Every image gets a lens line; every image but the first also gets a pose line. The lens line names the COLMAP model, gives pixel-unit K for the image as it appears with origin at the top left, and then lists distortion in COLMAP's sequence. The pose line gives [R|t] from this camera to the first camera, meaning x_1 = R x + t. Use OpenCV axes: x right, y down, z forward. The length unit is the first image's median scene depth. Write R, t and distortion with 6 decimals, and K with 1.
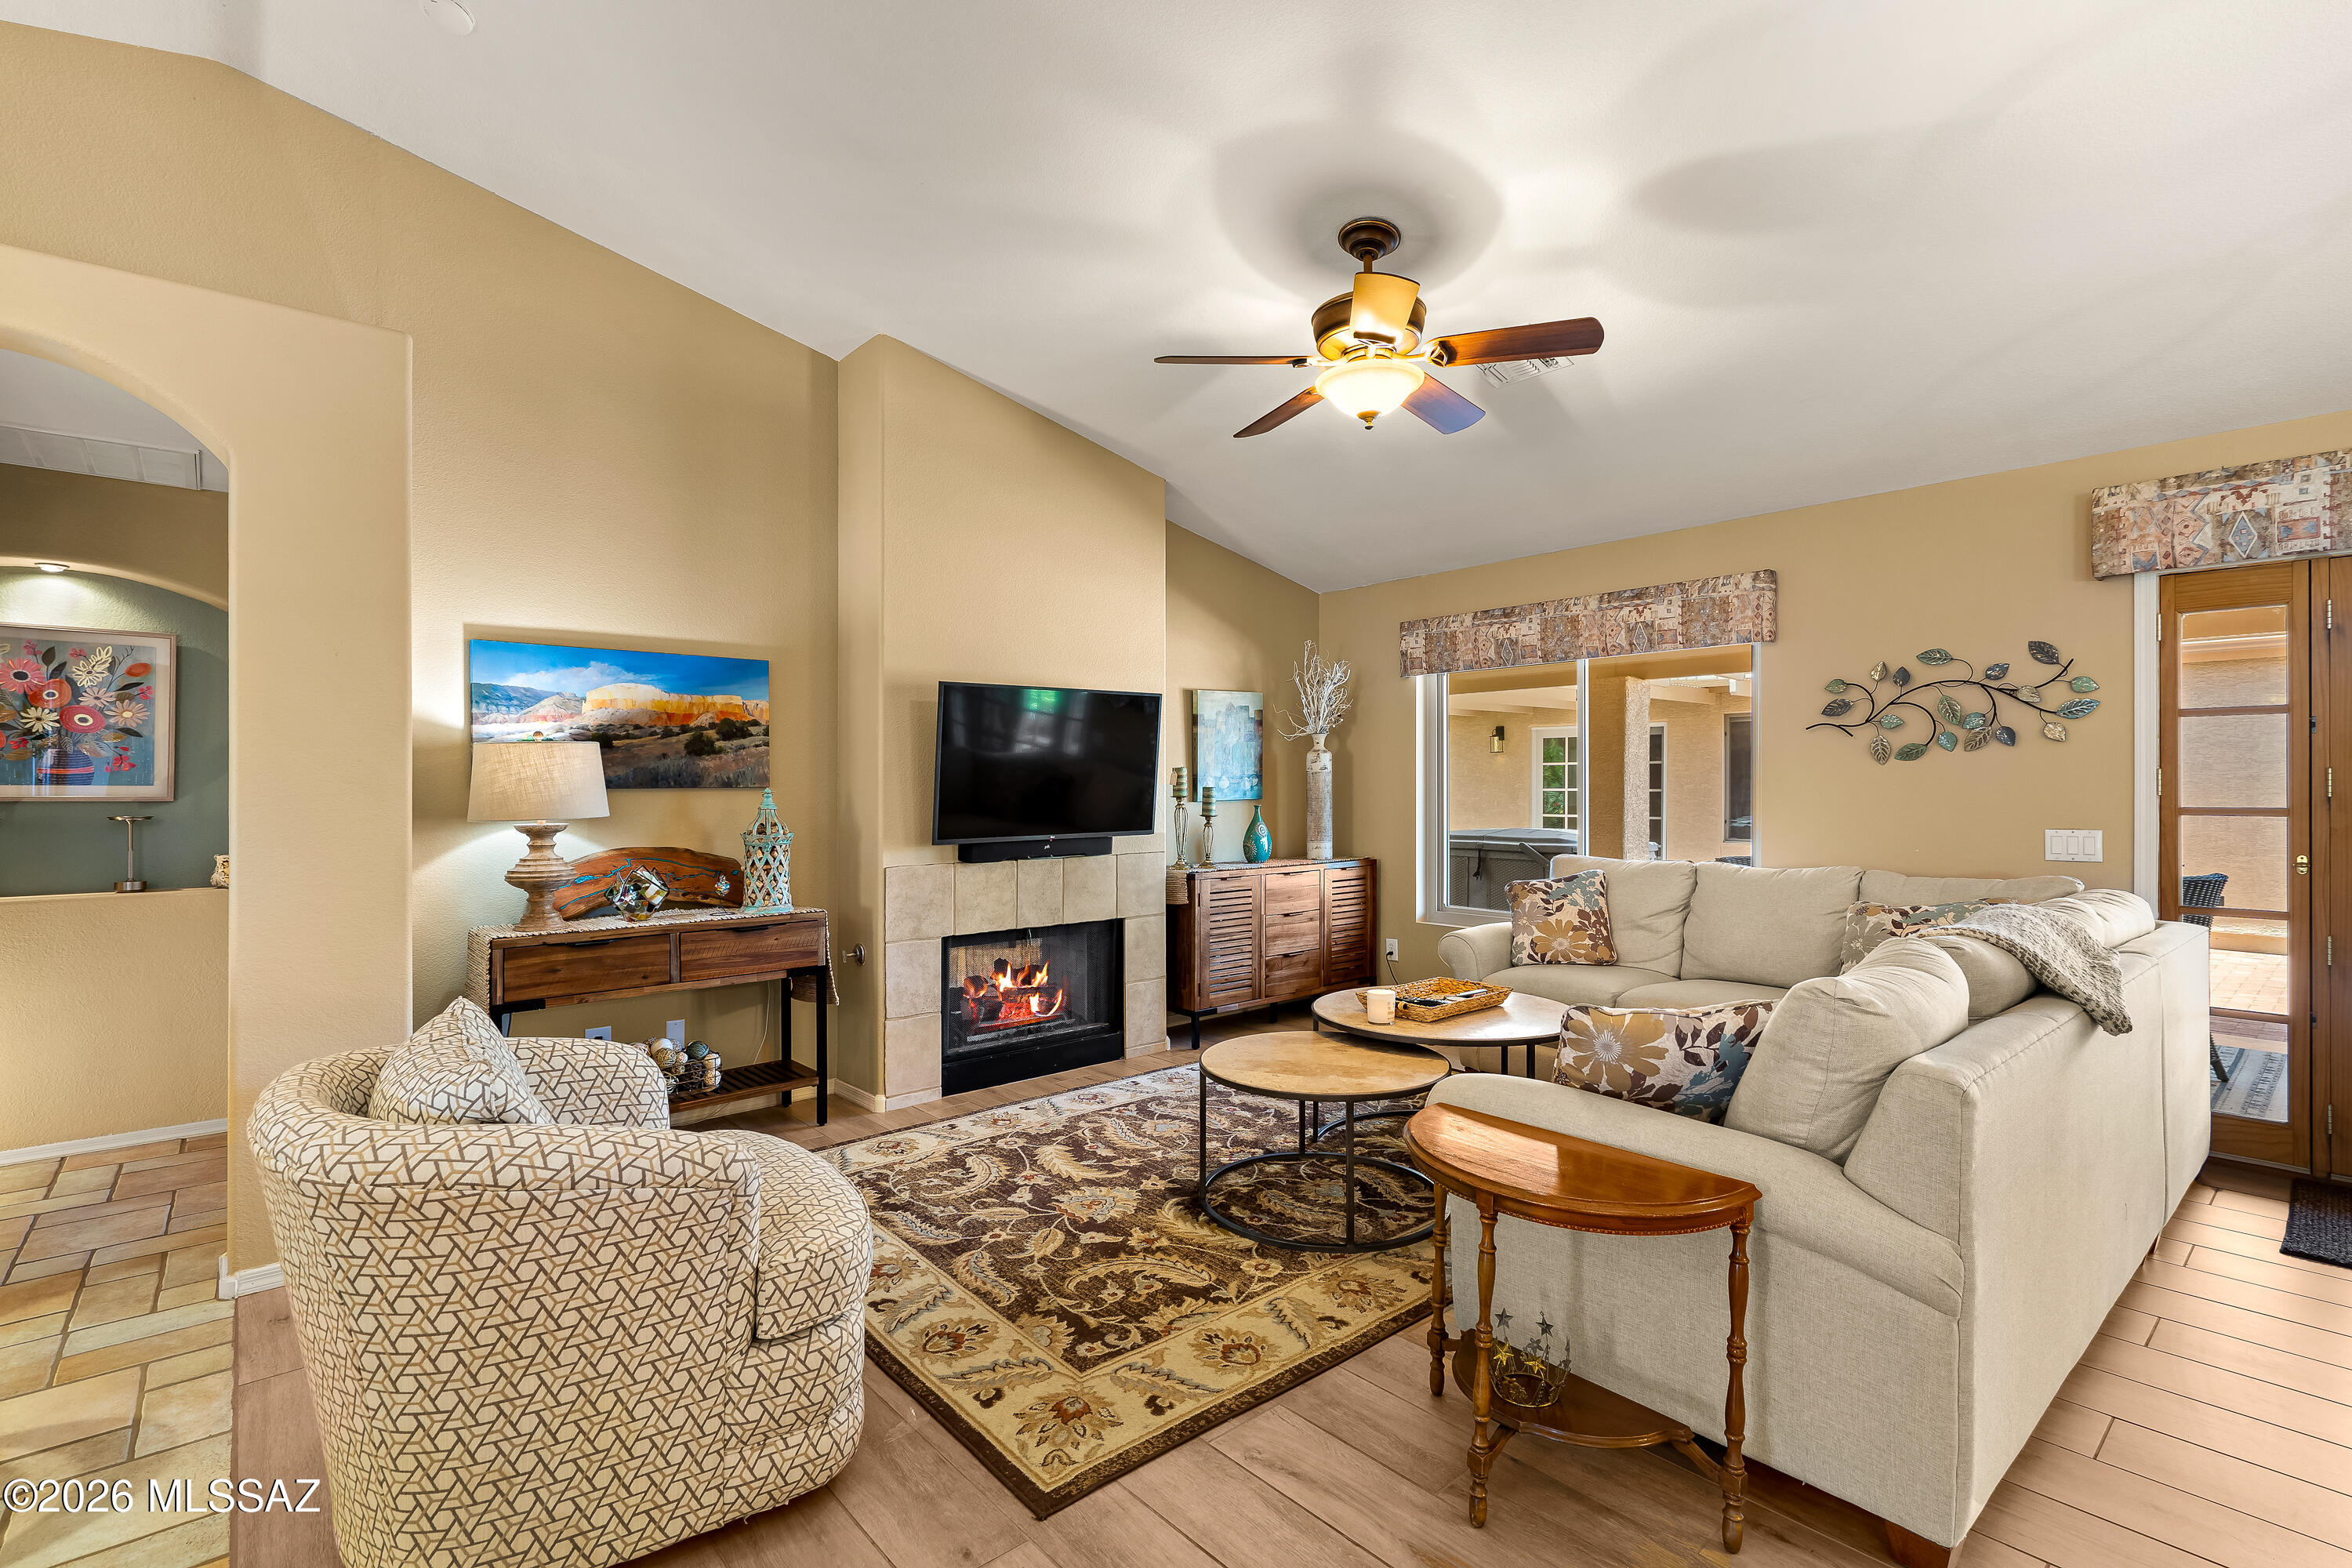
lens RADIAL K [[1075.9, 0, 1168.7], [0, 1075.9, 782.2], [0, 0, 1]] dist [-0.004112, -0.000164]
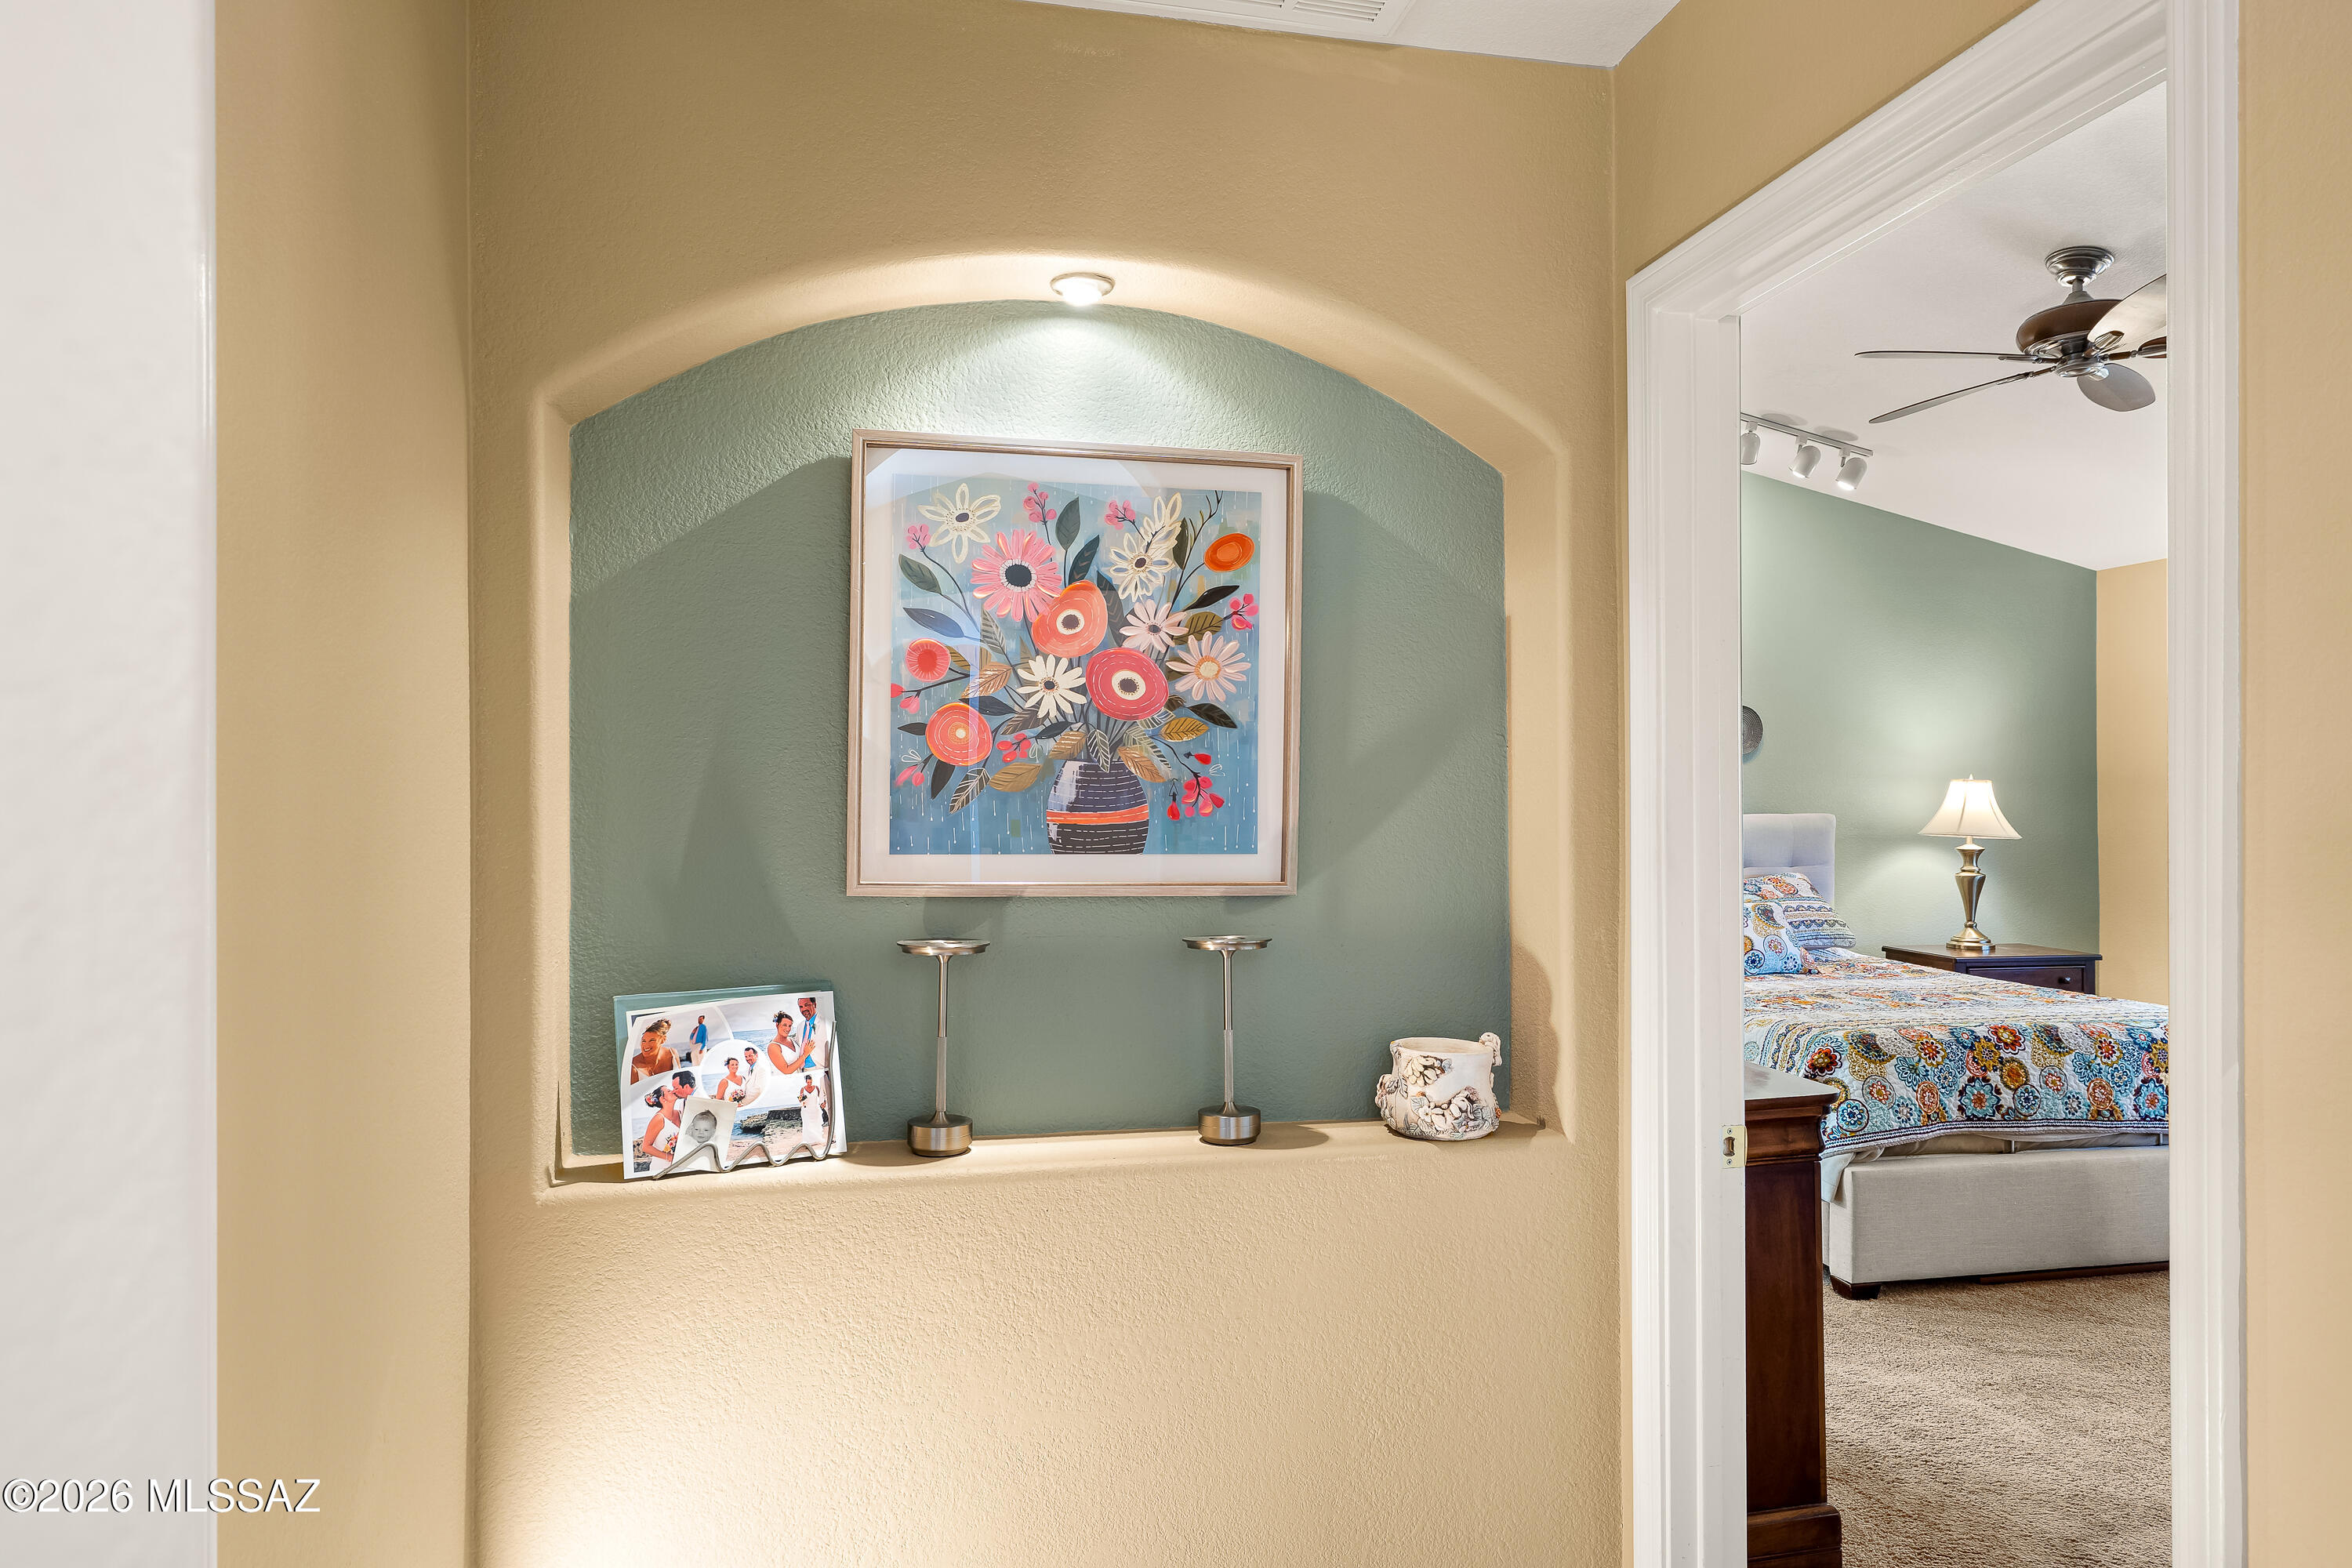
lens RADIAL K [[1462.8, 0, 1175.5], [0, 1462.8, 741.9], [0, 0, 1]] dist [0.003197, 0.000987]
pose [[0.879711, -0.013499, -0.475317, -0.711327], [0.002257, 0.999704, -0.024215, -0.023523], [0.475504, 0.020230, 0.879481, 0.515627]]
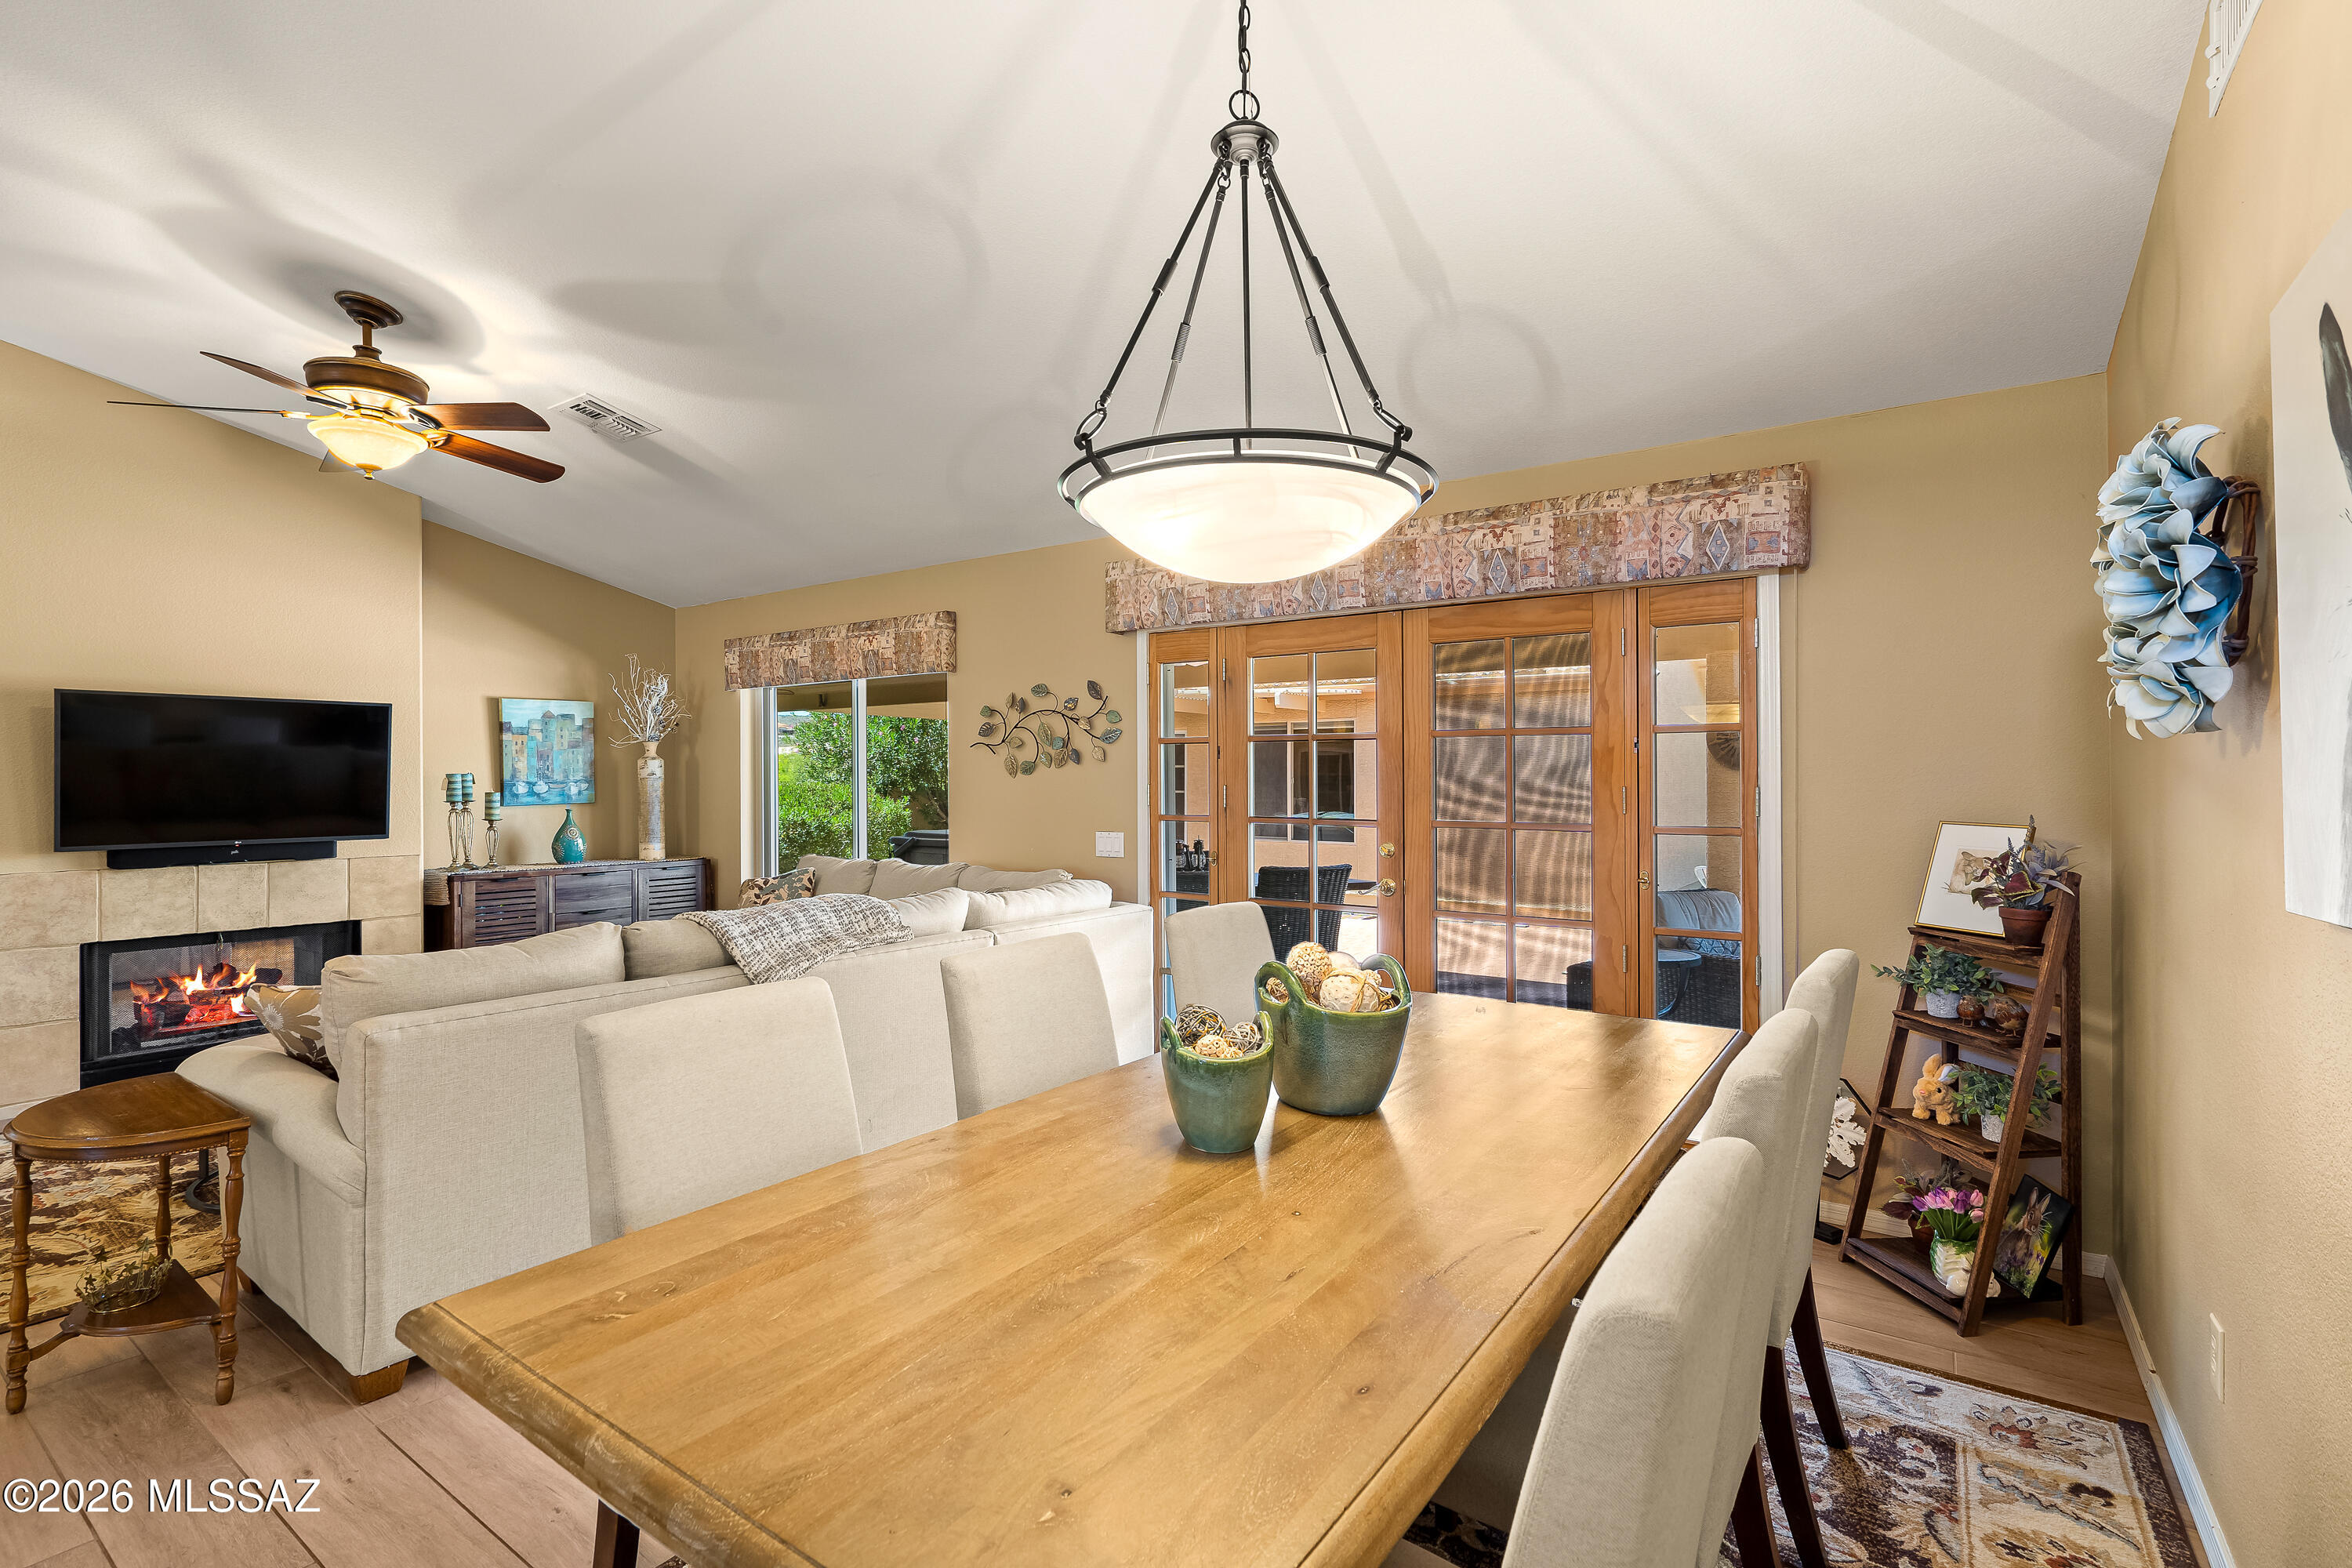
lens RADIAL K [[1077.5, 0, 1158.4], [0, 1077.5, 760.6], [0, 0, 1]] dist [-0.002735, -0.000167]
pose [[0.972210, 0.009579, 0.233913, 0.568323], [-0.005943, 0.999850, -0.016245, -0.017645], [-0.234034, 0.014404, 0.972122, -0.227221]]
